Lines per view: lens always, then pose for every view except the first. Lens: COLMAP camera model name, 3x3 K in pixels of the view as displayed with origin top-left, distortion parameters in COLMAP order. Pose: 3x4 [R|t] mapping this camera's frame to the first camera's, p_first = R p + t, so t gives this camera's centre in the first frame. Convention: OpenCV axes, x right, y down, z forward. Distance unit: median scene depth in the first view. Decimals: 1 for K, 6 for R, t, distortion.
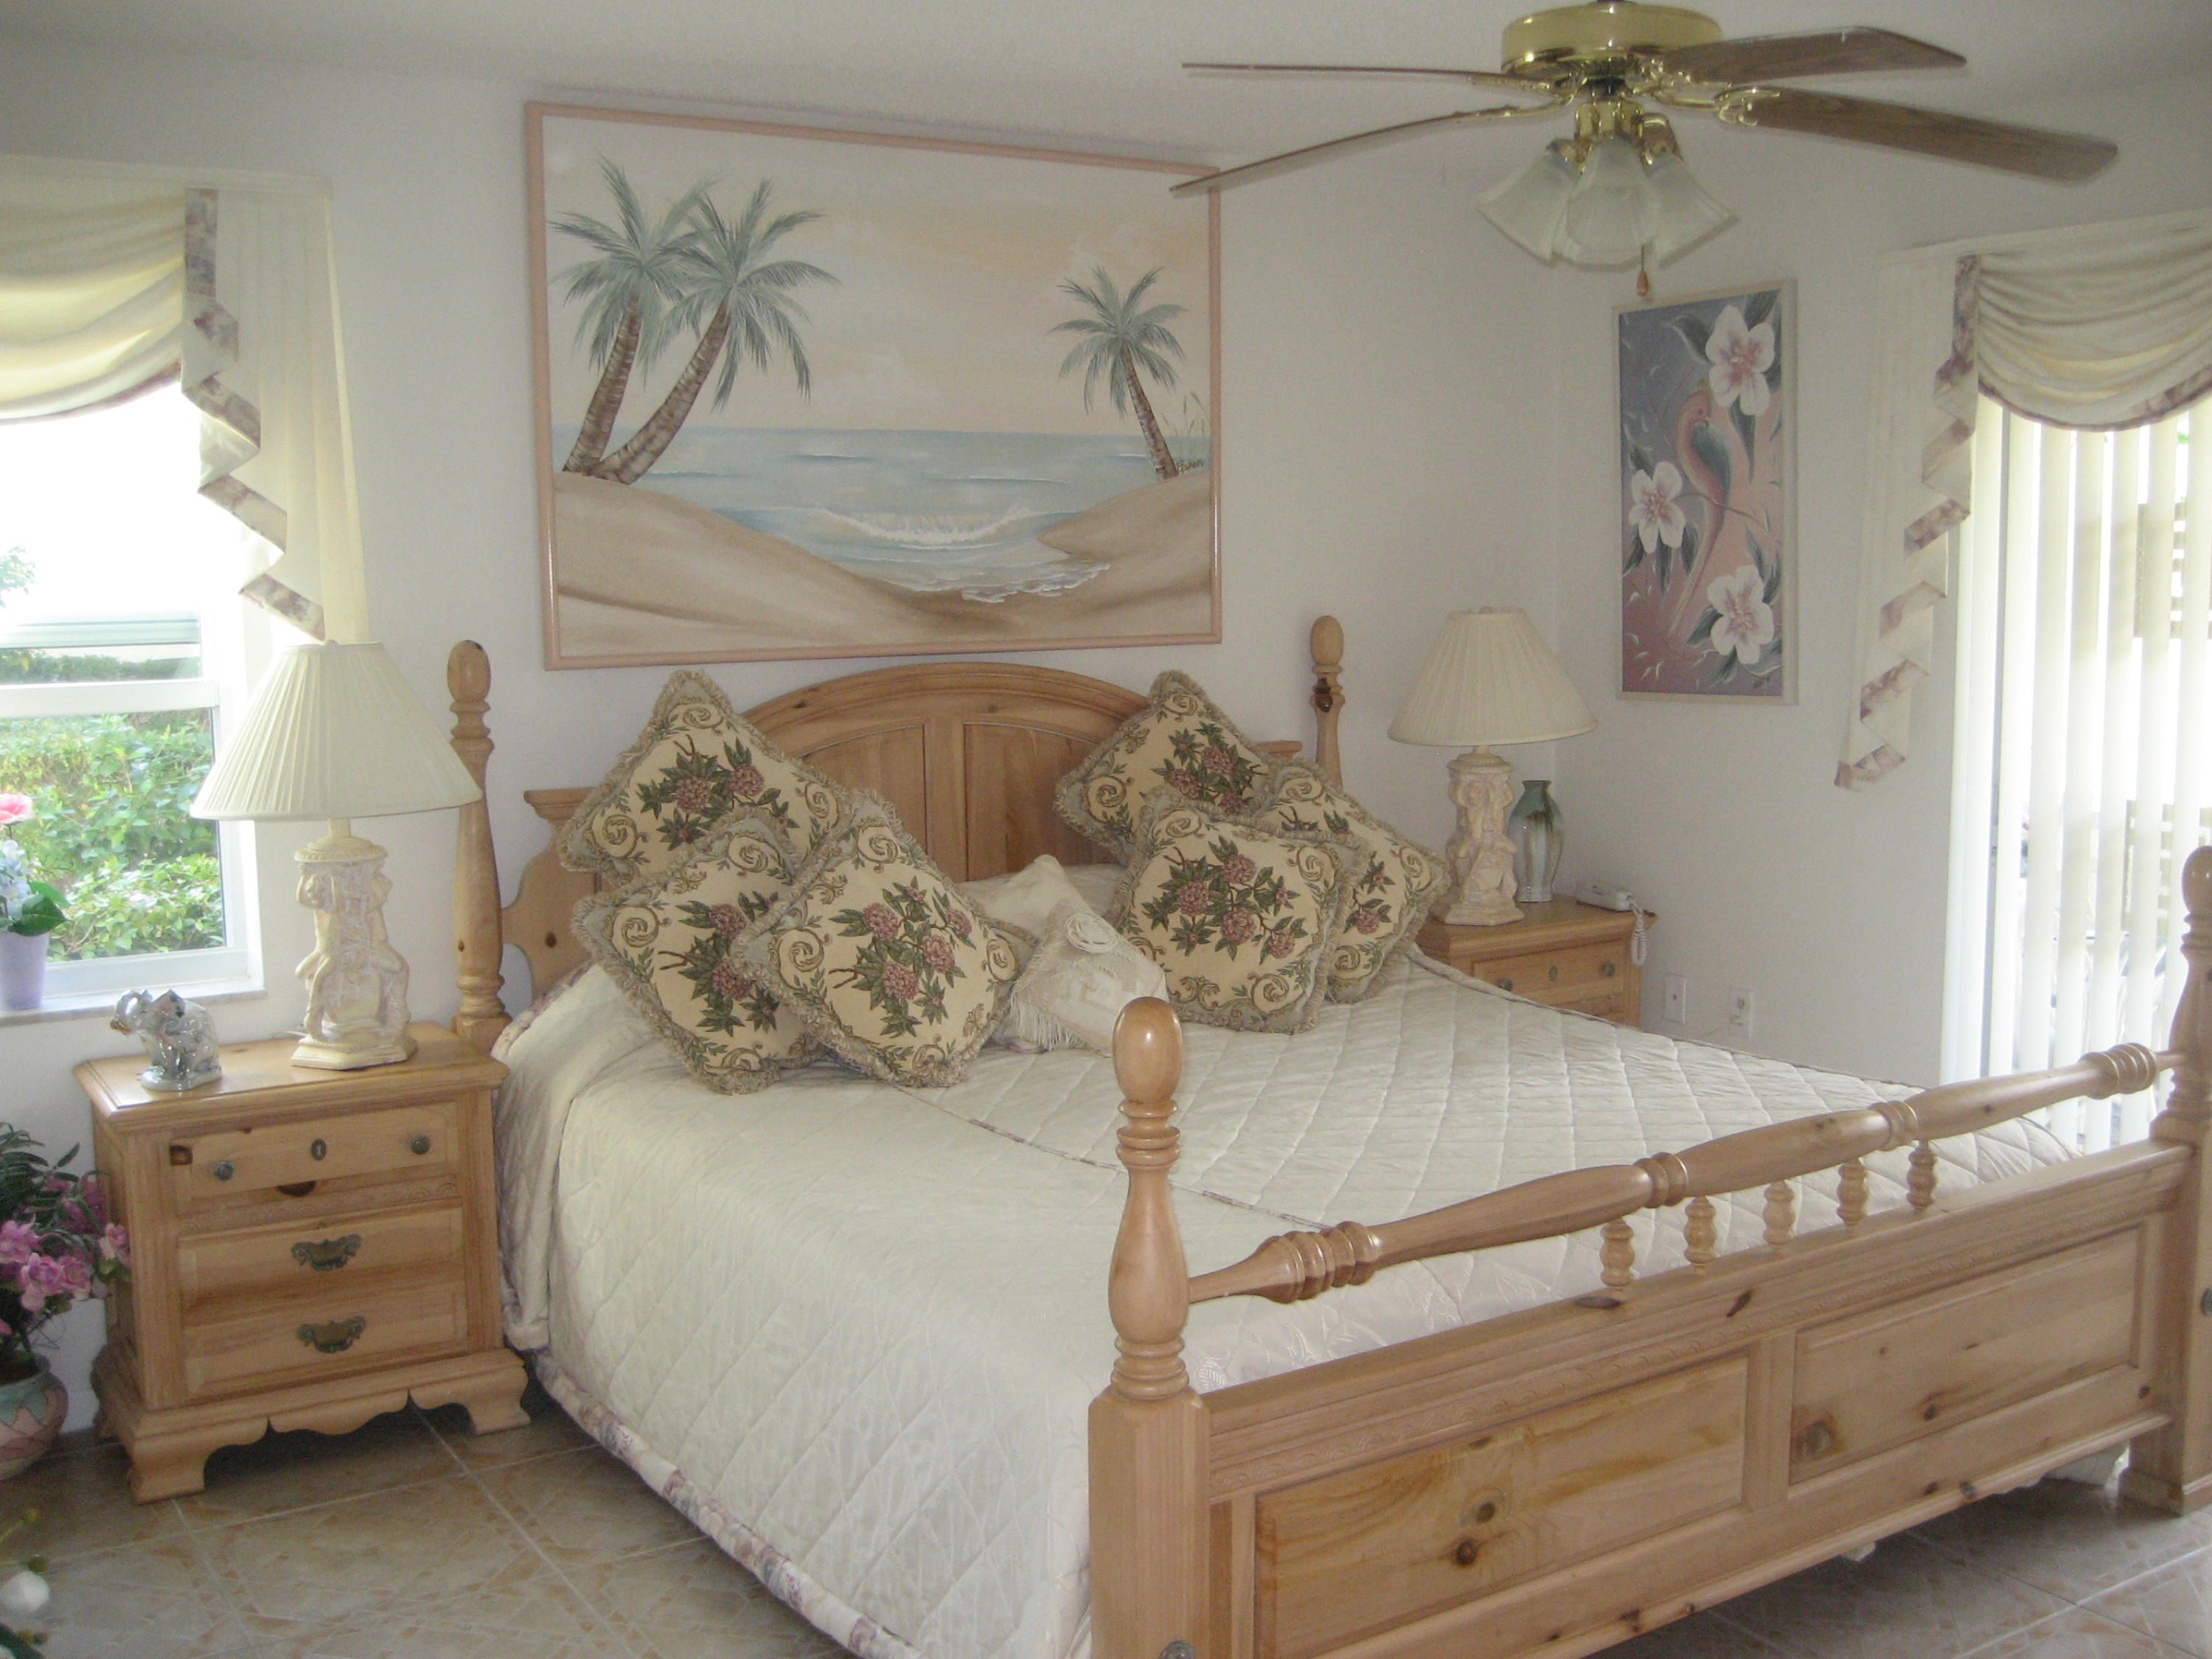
lens RADIAL K [[2277.2, 0, 1112.8], [0, 2277.2, 816.6], [0, 0, 1]] dist [-0.089379, 0.000000]
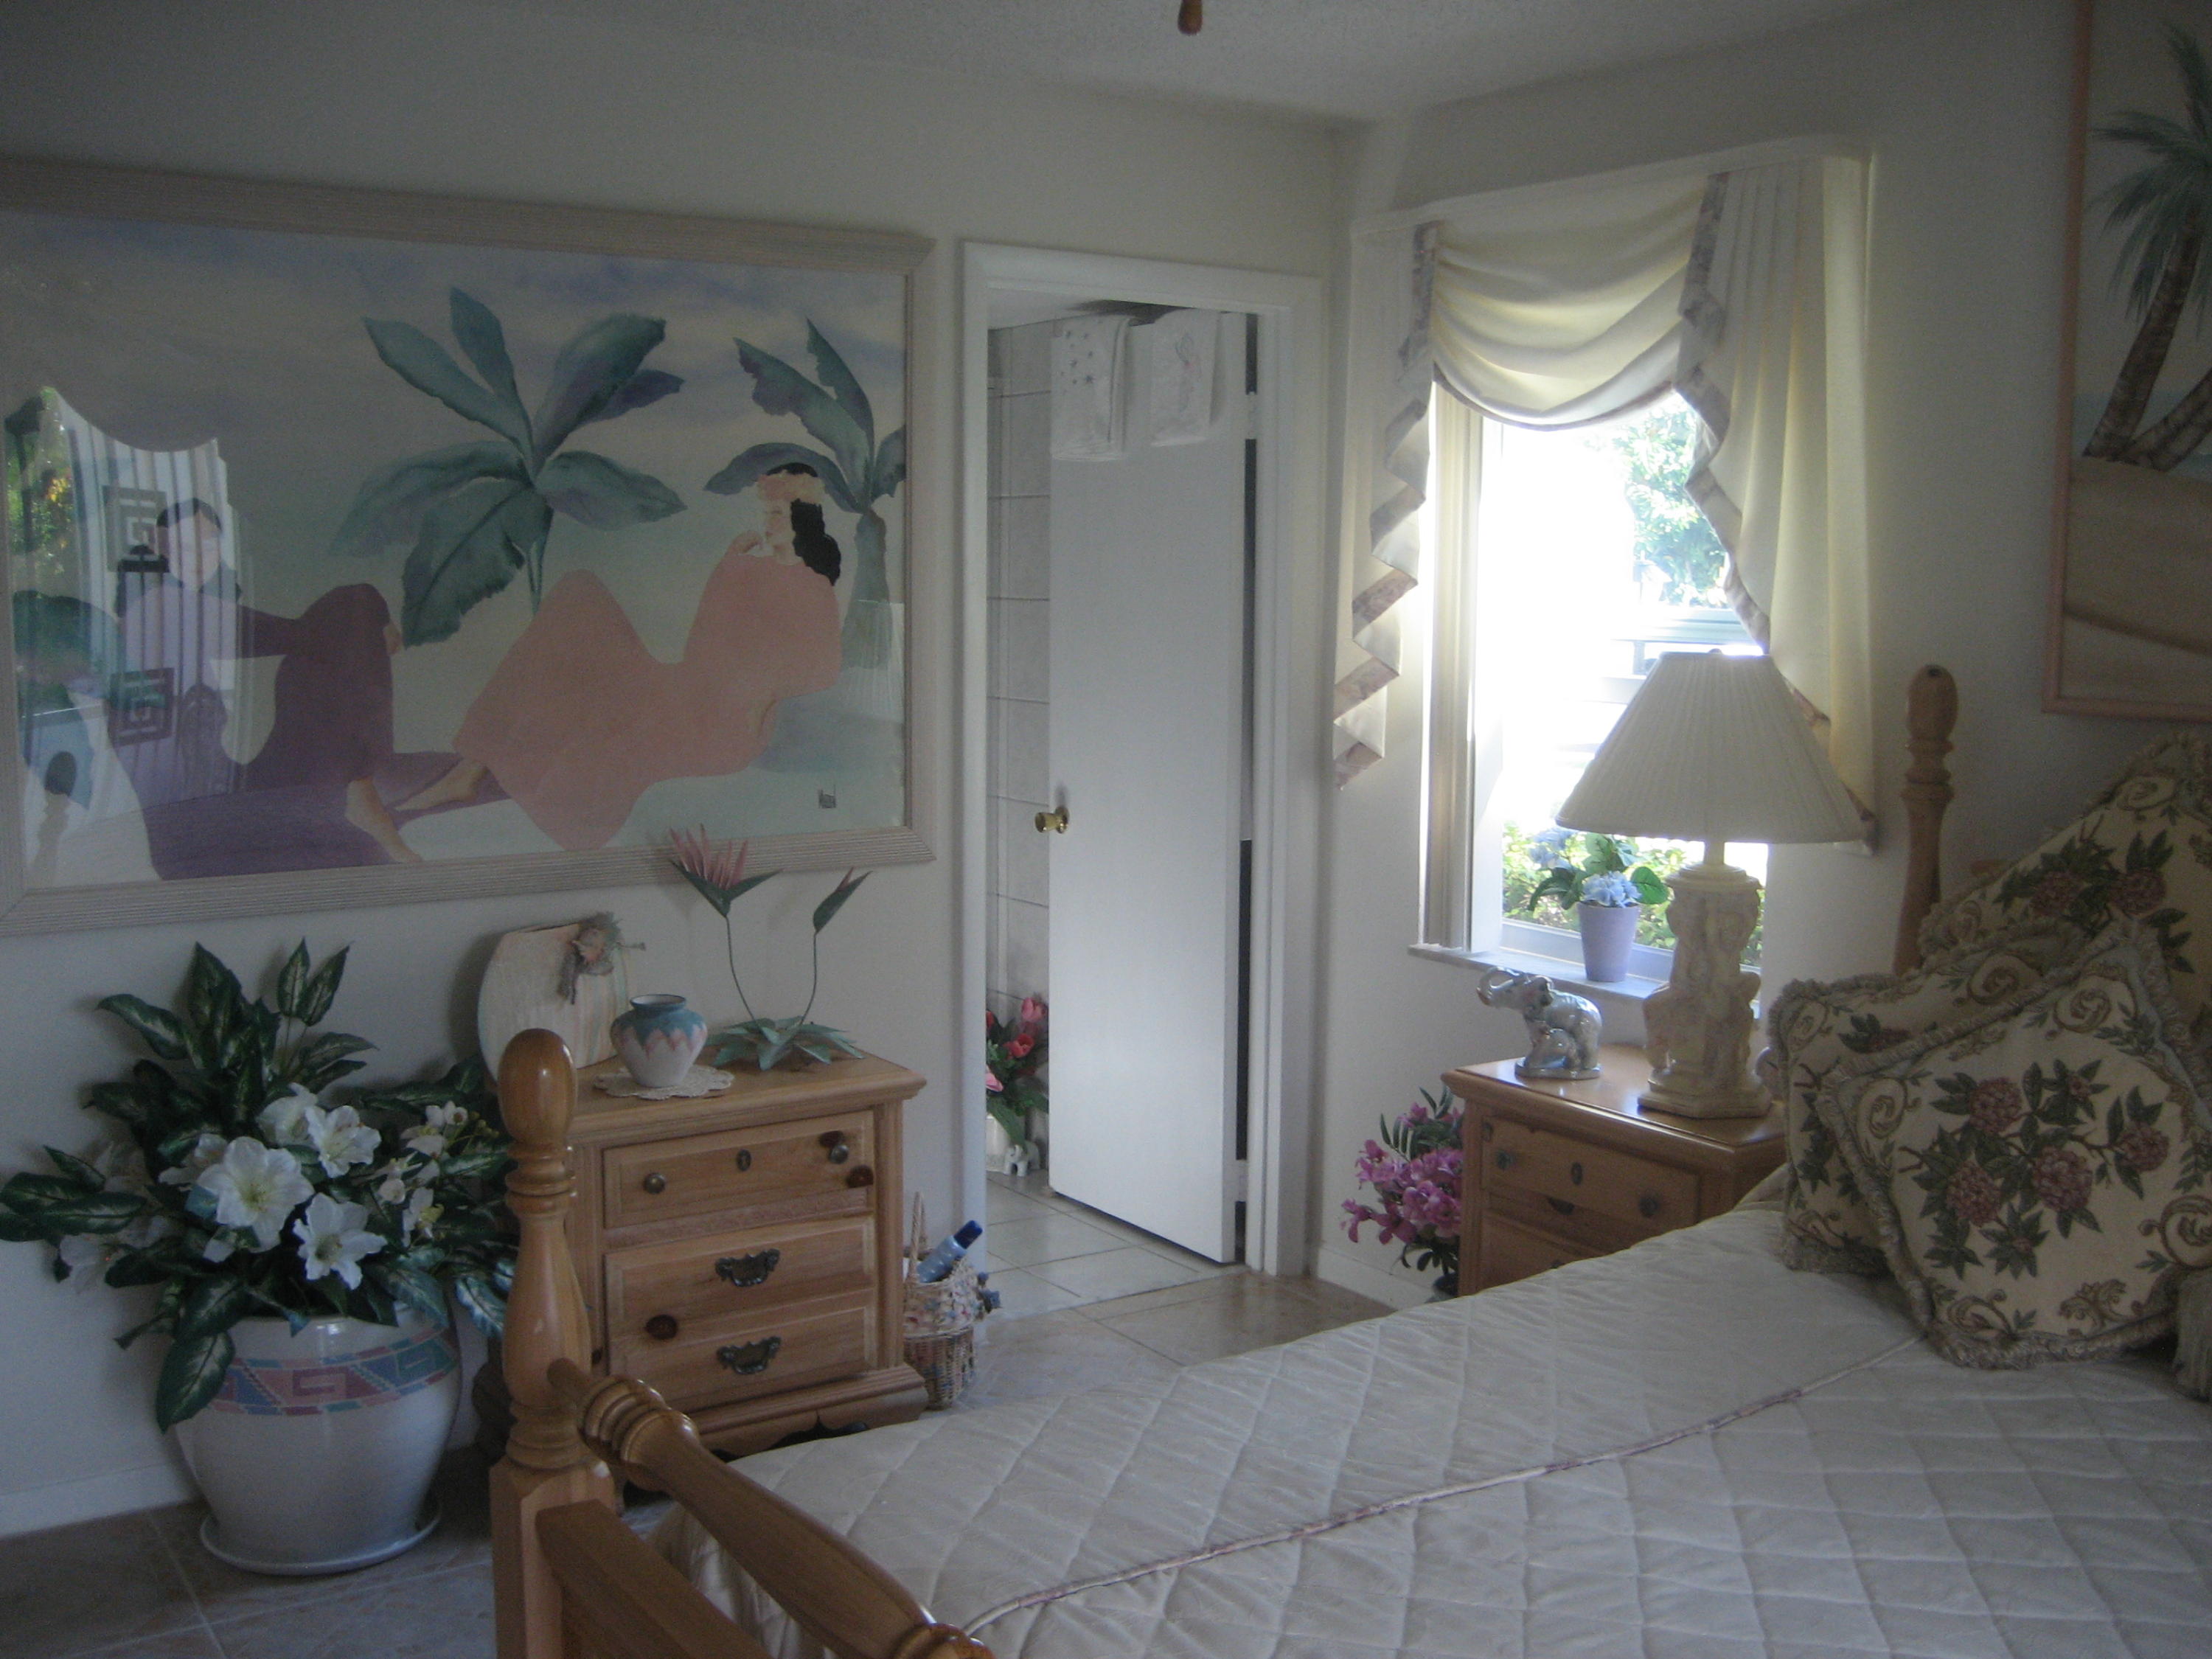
lens RADIAL K [[2277.2, 0, 1107.6], [0, 2277.2, 844.4], [0, 0, 1]] dist [-0.089379, 0.000000]
pose [[0.021409, 0.129766, -0.991313, 0.517326], [-0.125219, 0.984081, 0.126115, -0.077556], [0.991898, 0.121431, 0.037318, 0.662646]]
